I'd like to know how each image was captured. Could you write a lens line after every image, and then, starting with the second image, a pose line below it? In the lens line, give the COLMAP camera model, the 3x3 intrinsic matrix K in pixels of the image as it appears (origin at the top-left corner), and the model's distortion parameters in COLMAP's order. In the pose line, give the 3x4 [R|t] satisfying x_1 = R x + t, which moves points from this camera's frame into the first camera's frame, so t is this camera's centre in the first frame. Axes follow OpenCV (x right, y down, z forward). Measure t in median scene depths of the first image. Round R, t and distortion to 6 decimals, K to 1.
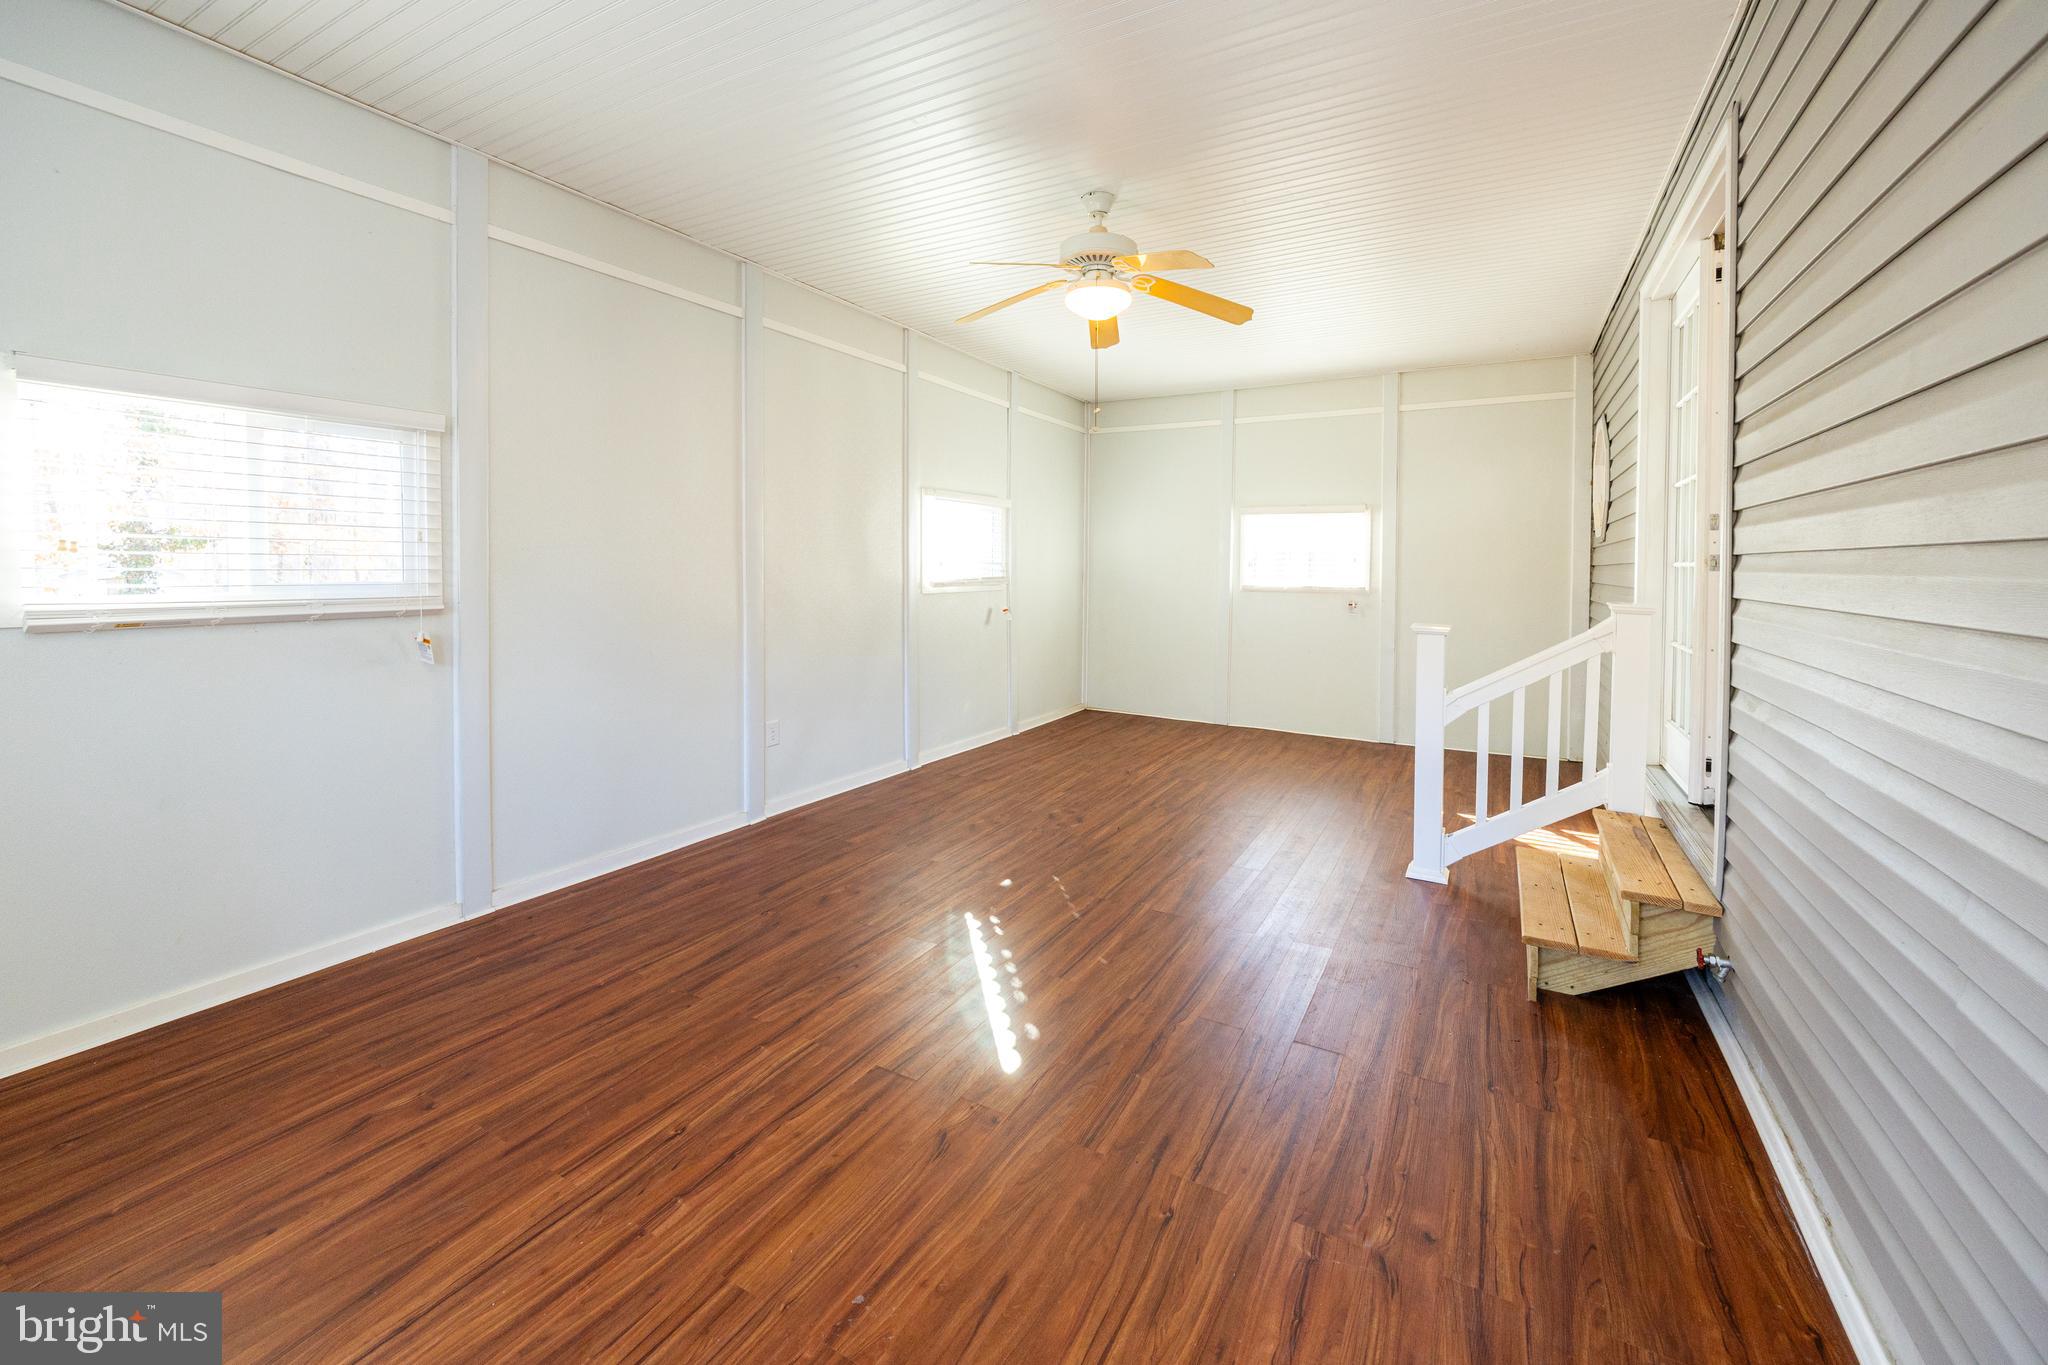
lens RADIAL K [[806.9, 0, 1024.1], [0, 806.9, 685.3], [0, 0, 1]] dist [-0.001690, -0.003118]
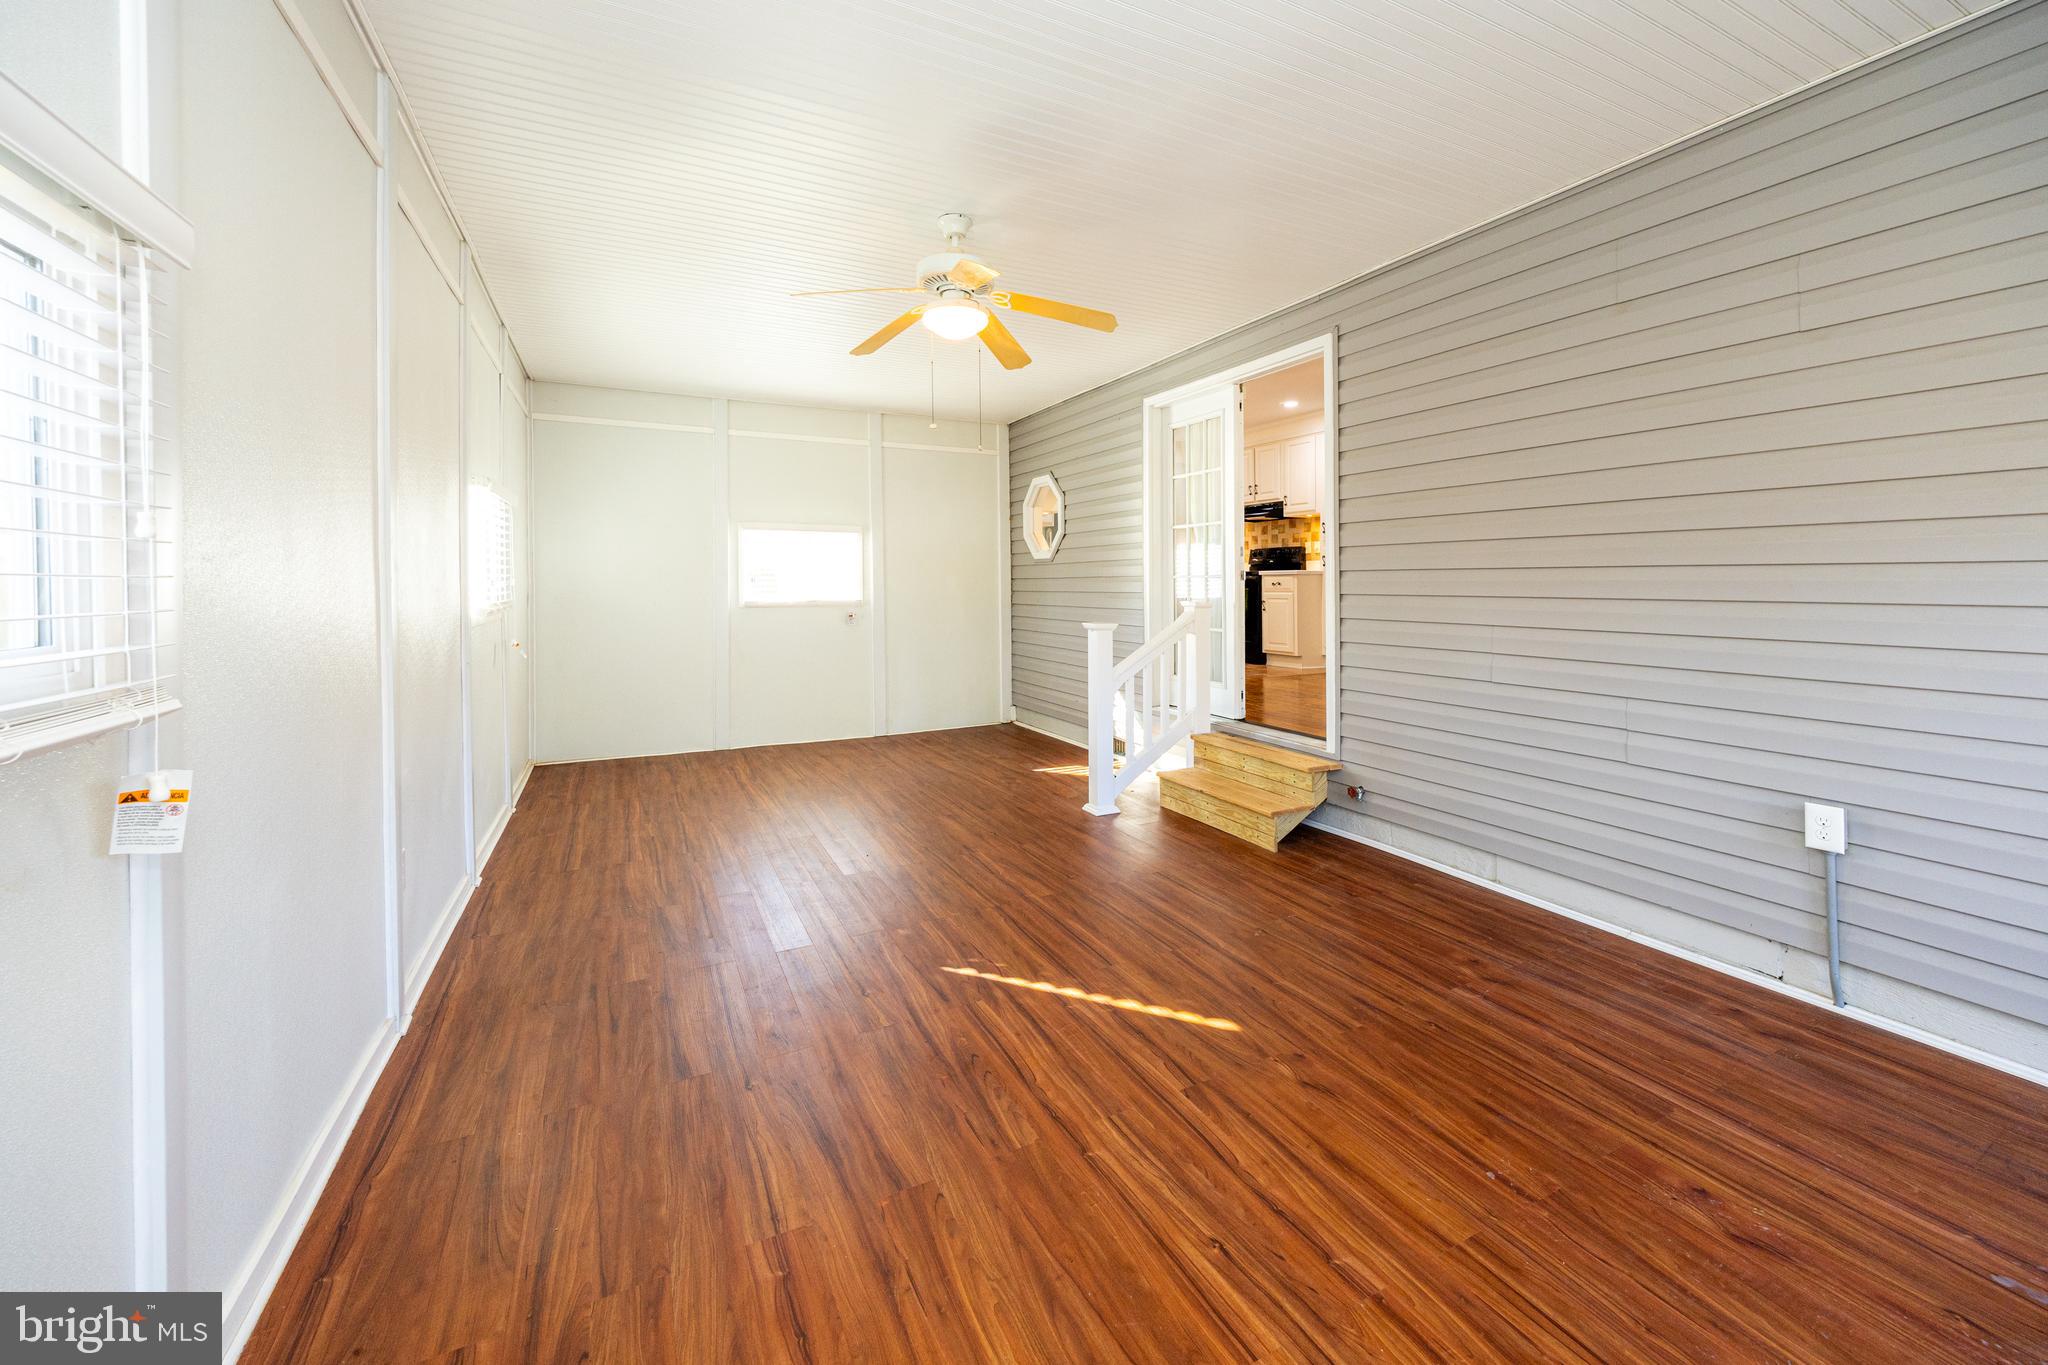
lens RADIAL K [[806.9, 0, 1029.0], [0, 806.9, 661.0], [0, 0, 1]] dist [-0.001690, -0.003118]
pose [[0.555178, -0.088961, 0.826960, -1.099064], [0.130165, 0.991305, 0.019255, -0.088309], [-0.821483, 0.096952, 0.561930, 0.584087]]
